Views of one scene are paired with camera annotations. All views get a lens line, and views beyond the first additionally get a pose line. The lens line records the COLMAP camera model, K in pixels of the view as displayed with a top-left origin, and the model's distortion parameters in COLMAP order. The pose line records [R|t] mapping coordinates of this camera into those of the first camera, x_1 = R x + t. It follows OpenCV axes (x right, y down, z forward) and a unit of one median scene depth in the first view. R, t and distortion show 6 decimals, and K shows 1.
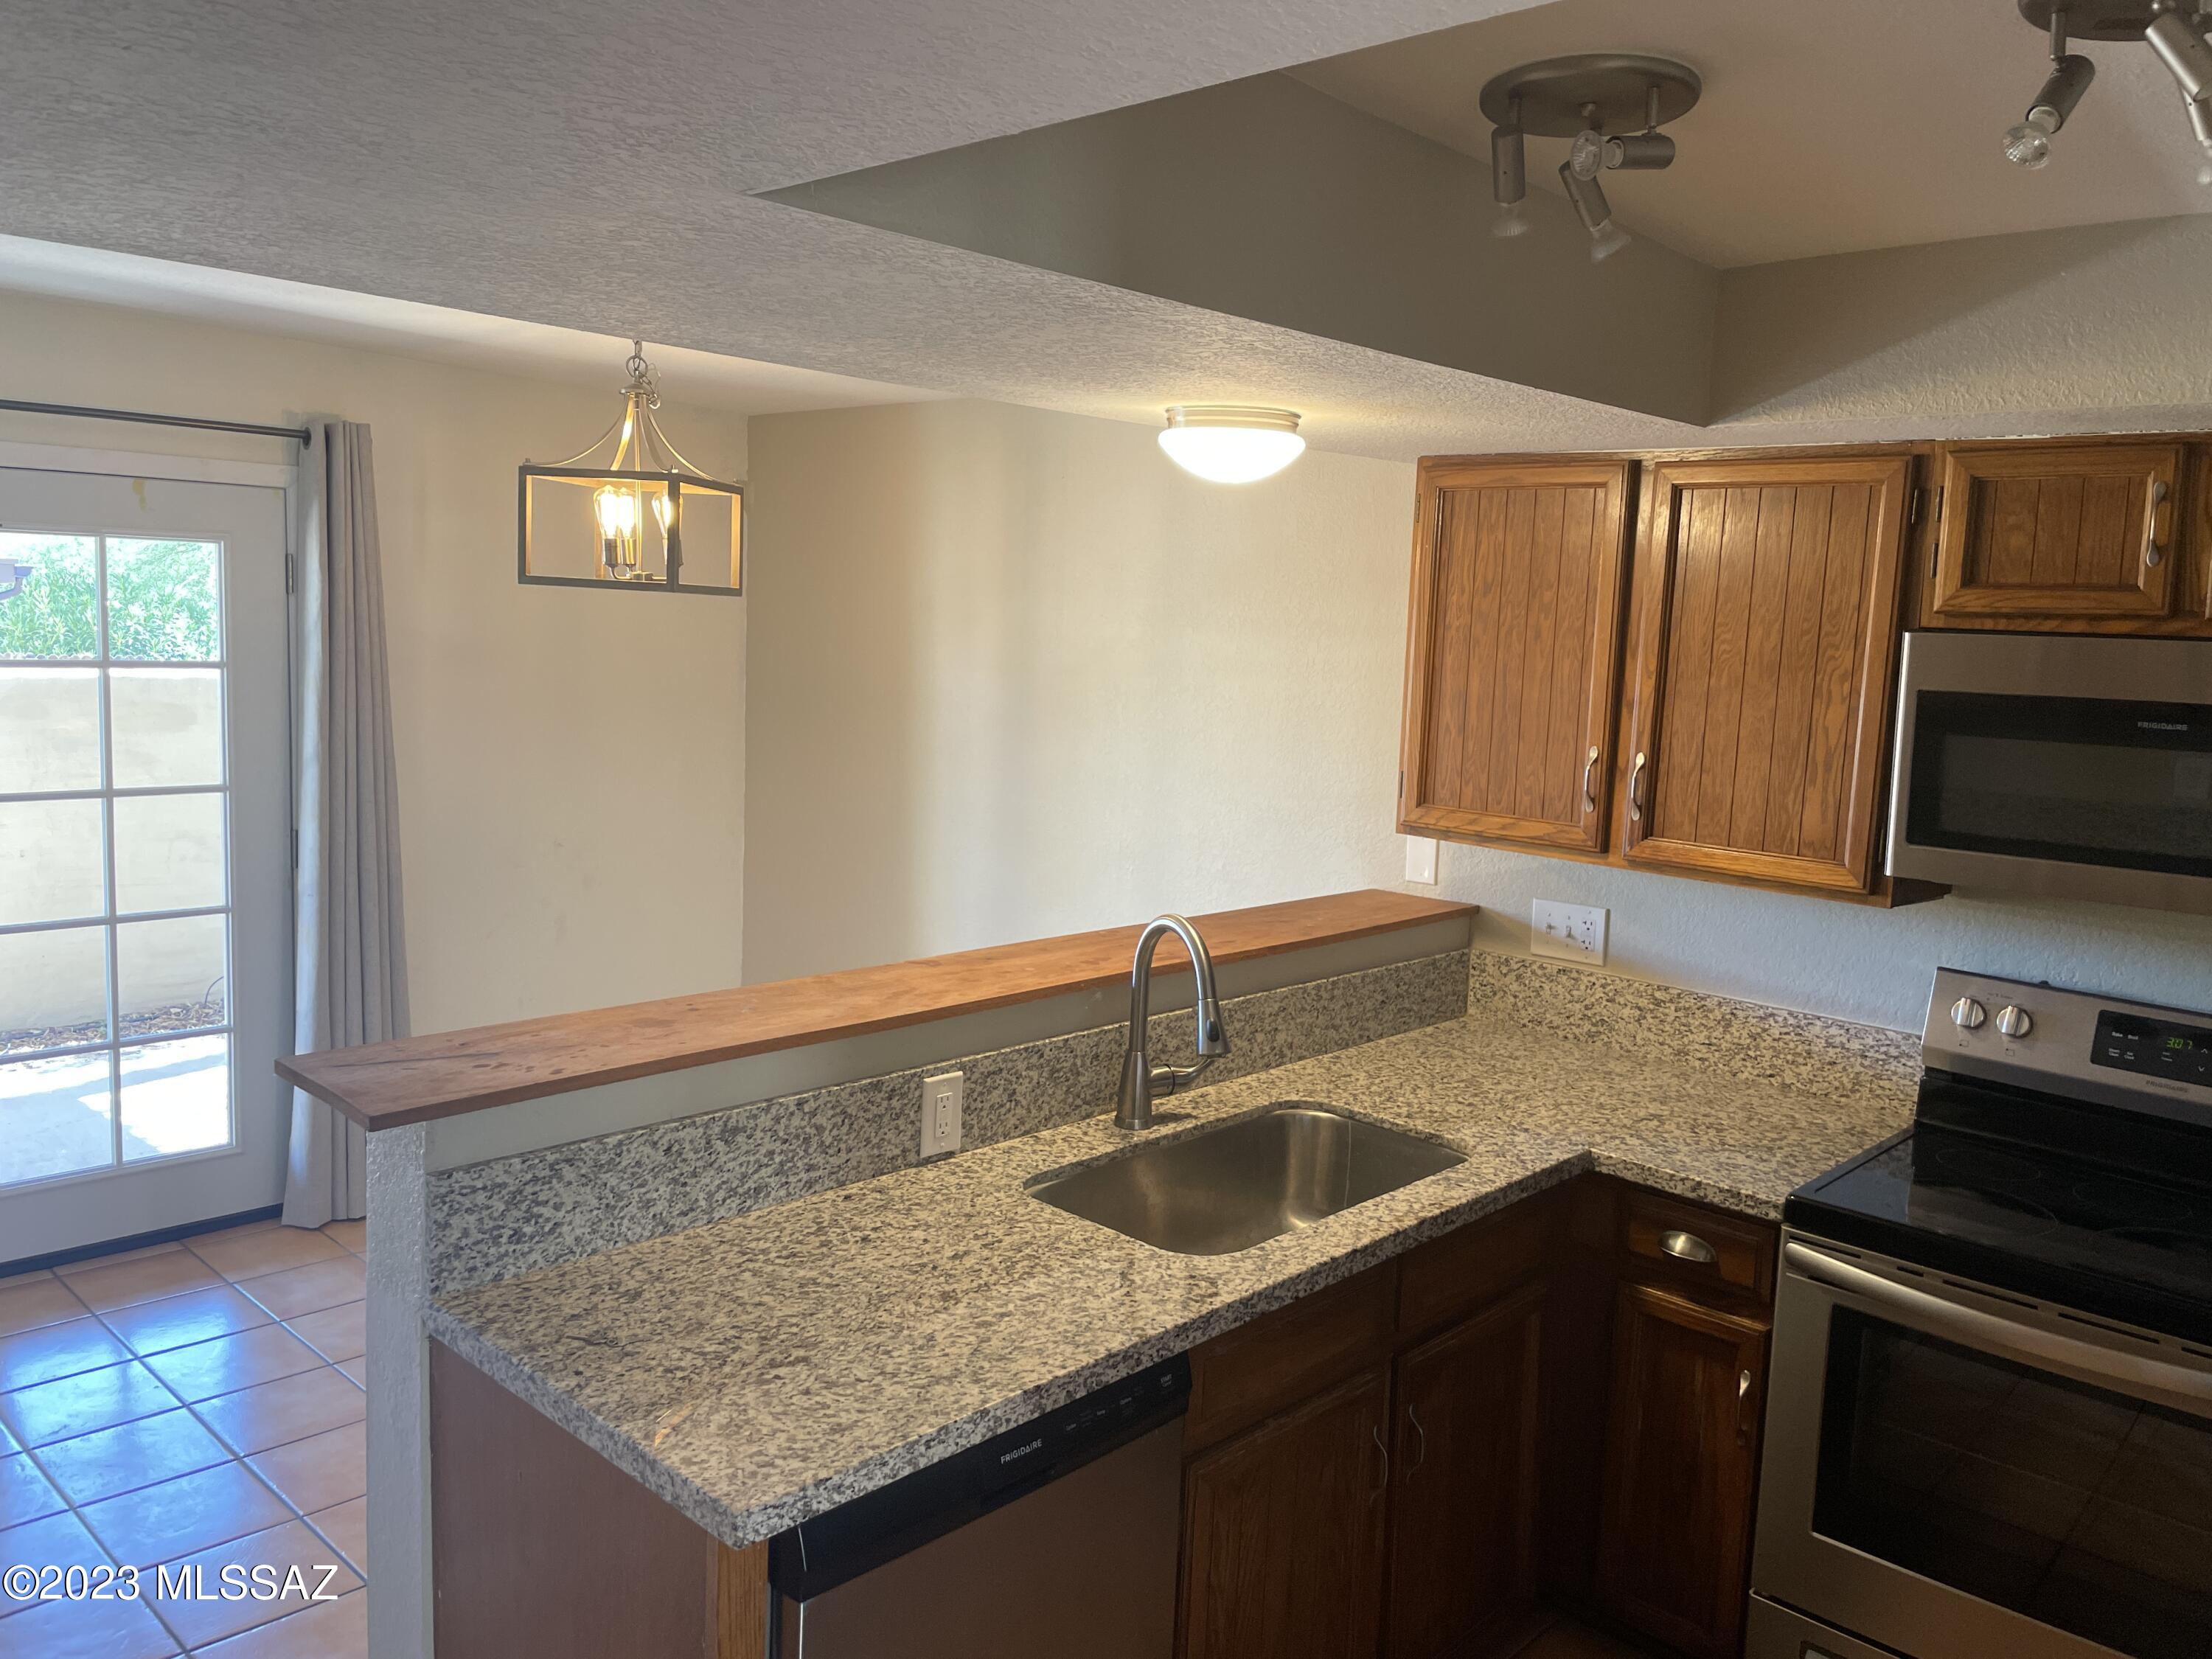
lens RADIAL K [[1691.3, 0, 1096.7], [0, 1691.3, 825.8], [0, 0, 1]] dist [0.006592, -0.017345]
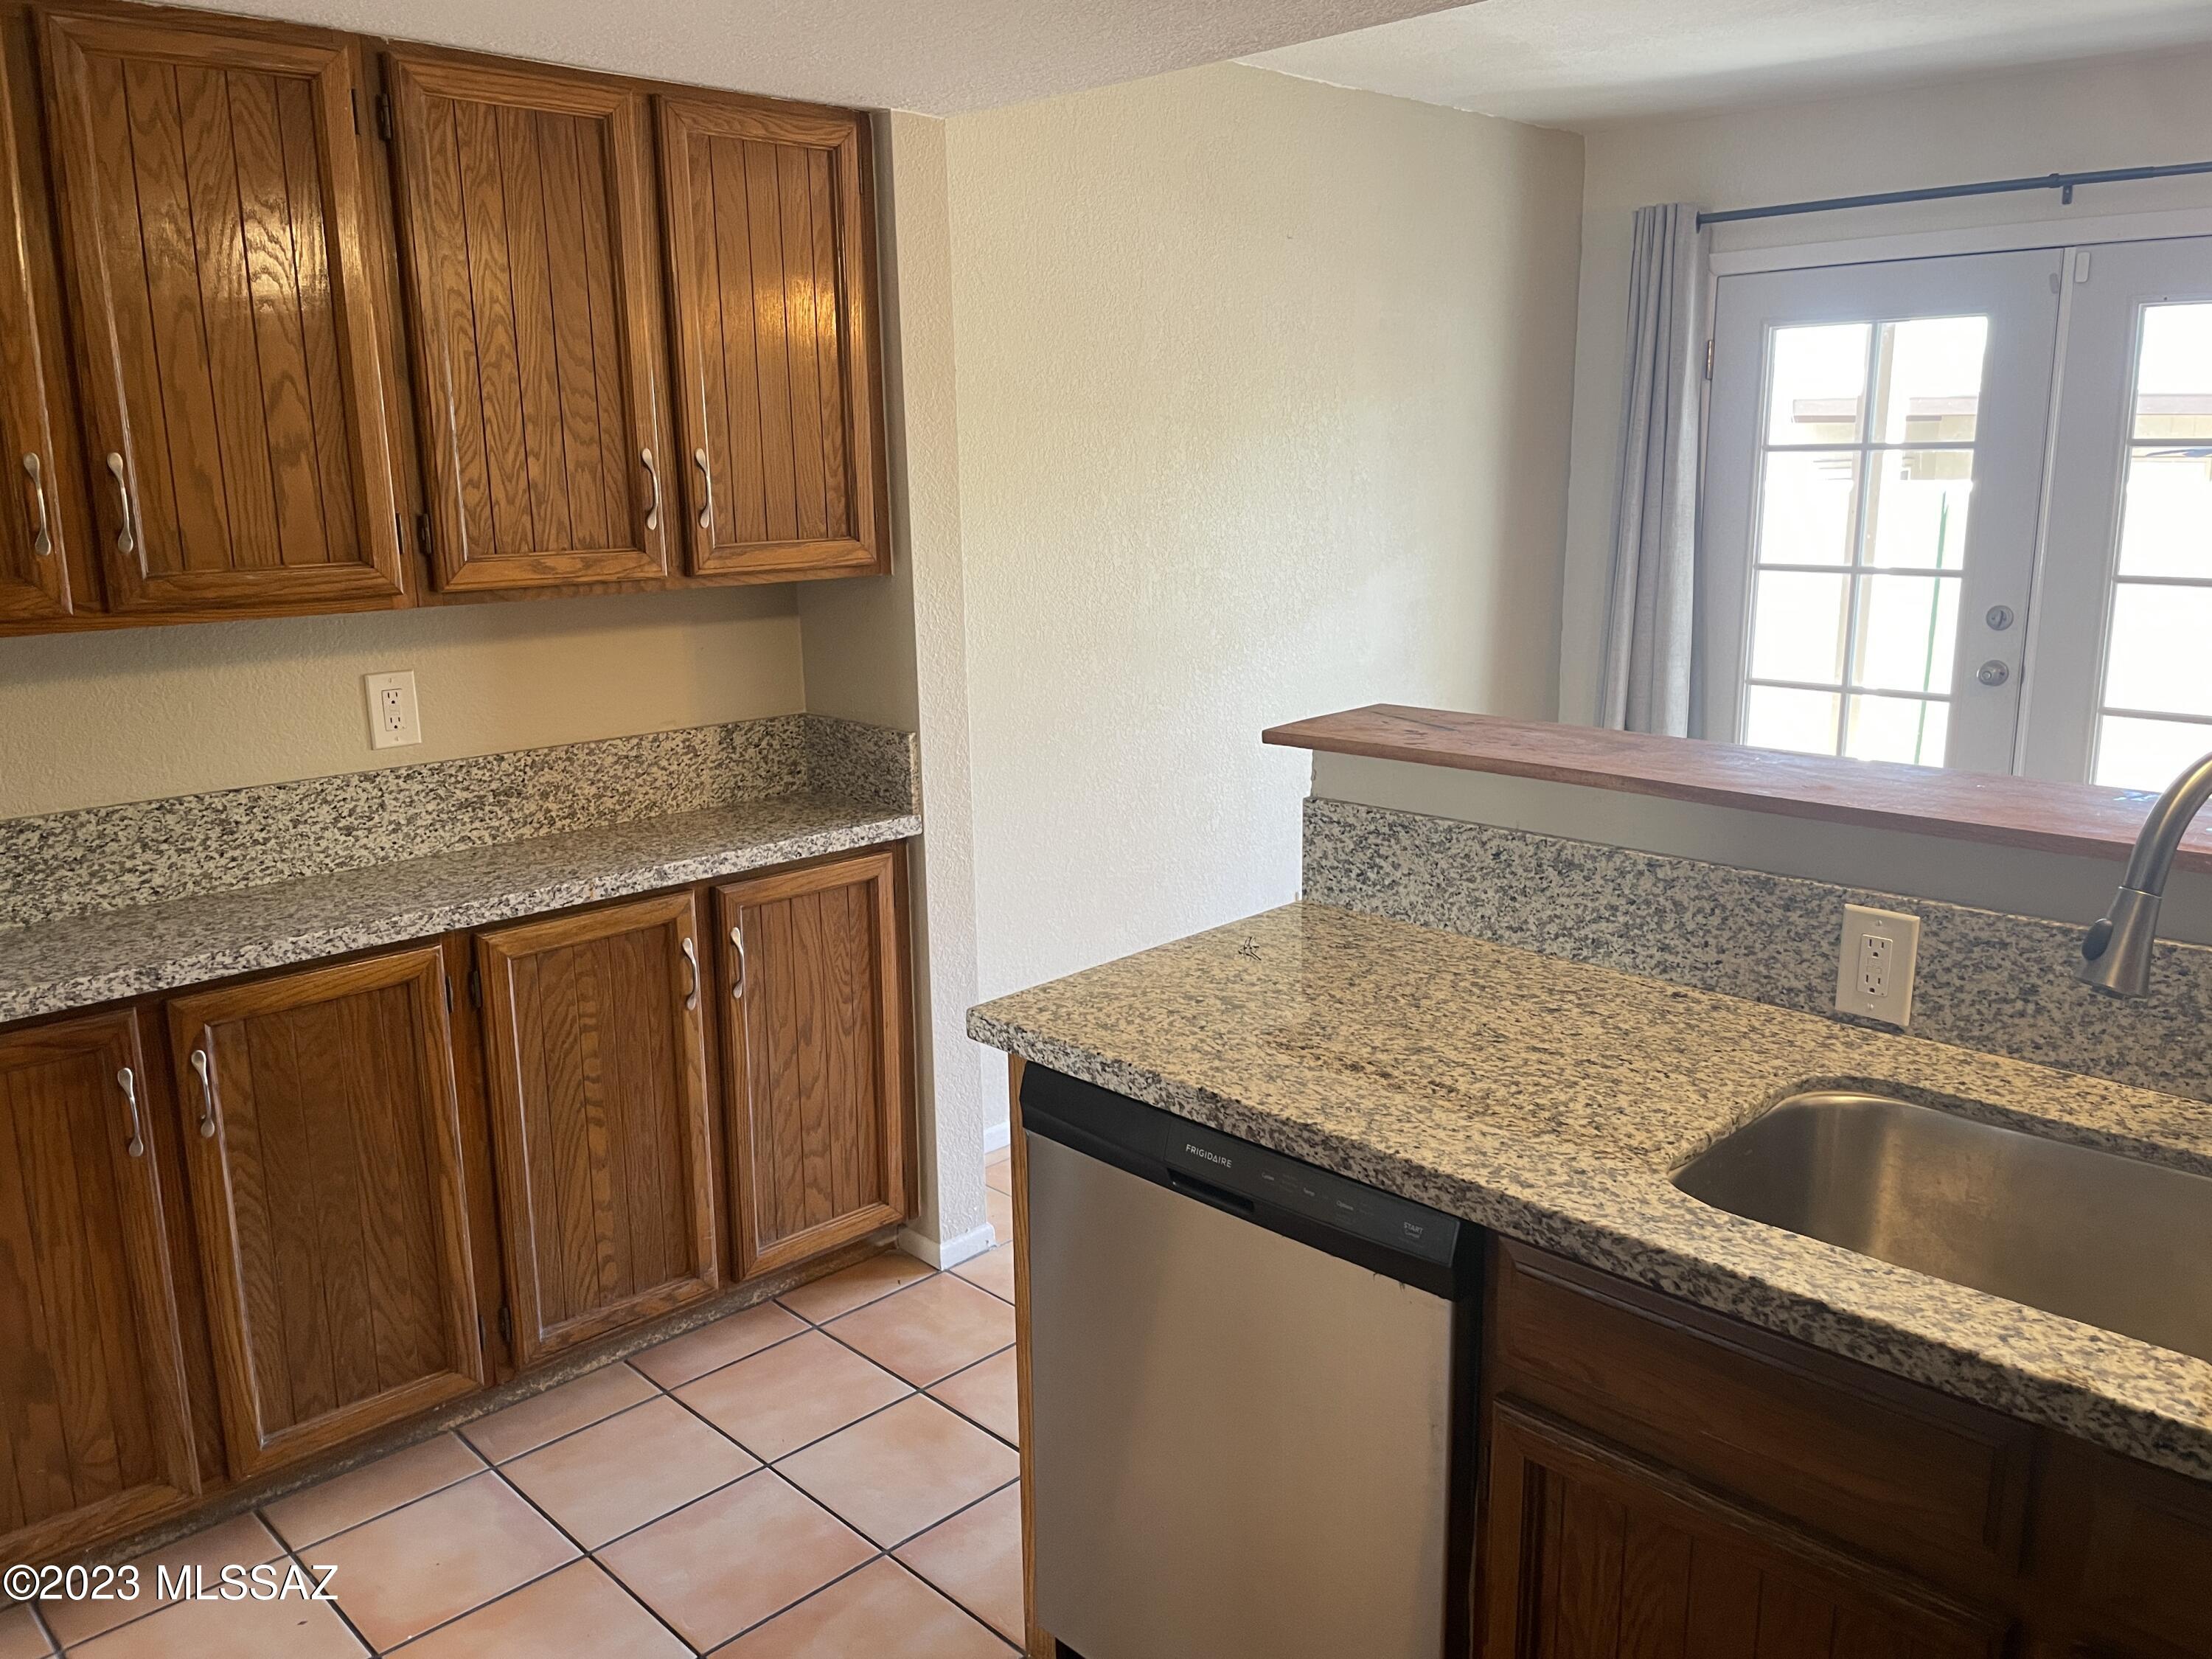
lens RADIAL K [[1691.3, 0, 1091.4], [0, 1691.3, 824.6], [0, 0, 1]] dist [0.006592, -0.017345]
pose [[-0.051782, 0.175049, -0.983197, 0.698075], [-0.110770, 0.977436, 0.179858, 0.023669], [0.992496, 0.118222, -0.031224, 0.775898]]
